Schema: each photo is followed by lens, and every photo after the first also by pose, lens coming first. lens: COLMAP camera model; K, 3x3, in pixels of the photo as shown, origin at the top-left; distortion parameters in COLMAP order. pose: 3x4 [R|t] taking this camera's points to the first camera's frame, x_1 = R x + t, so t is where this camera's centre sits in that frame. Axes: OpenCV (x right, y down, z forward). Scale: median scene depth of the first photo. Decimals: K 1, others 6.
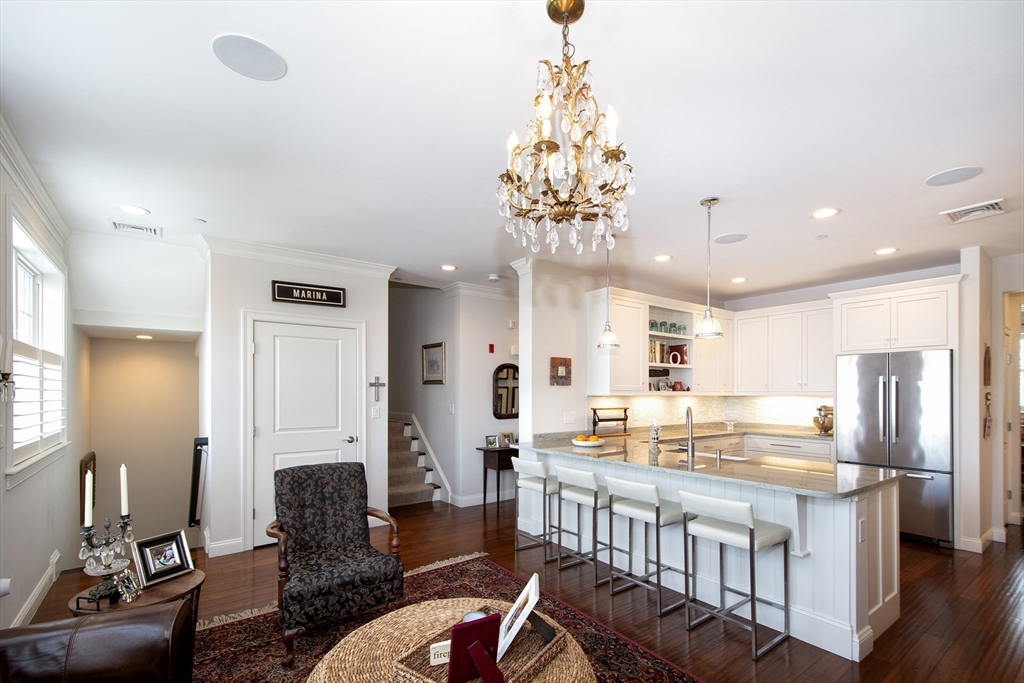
lens RADIAL K [[461.7, 0, 498.4], [0, 461.7, 388.7], [0, 0, 1]] dist [-0.009128, 0.004229]
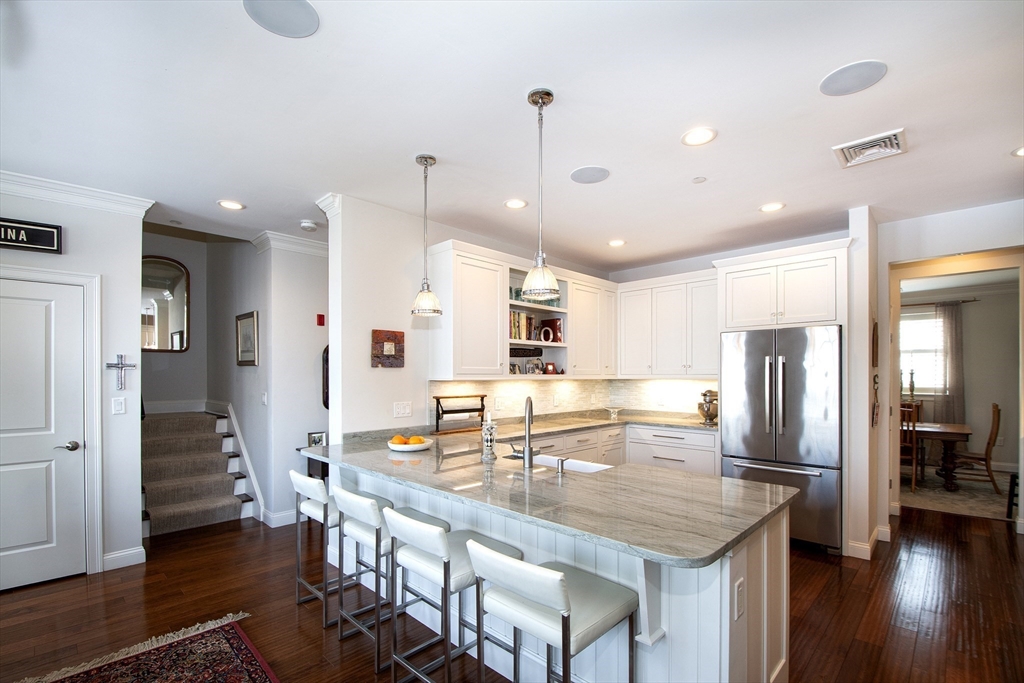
lens RADIAL K [[461.7, 0, 494.3], [0, 461.7, 369.9], [0, 0, 1]] dist [-0.009128, 0.004229]
pose [[0.987558, -0.001735, 0.157246, 0.189160], [0.001936, 0.999997, -0.001129, -0.001688], [-0.157244, 0.001420, 0.987559, 0.225422]]
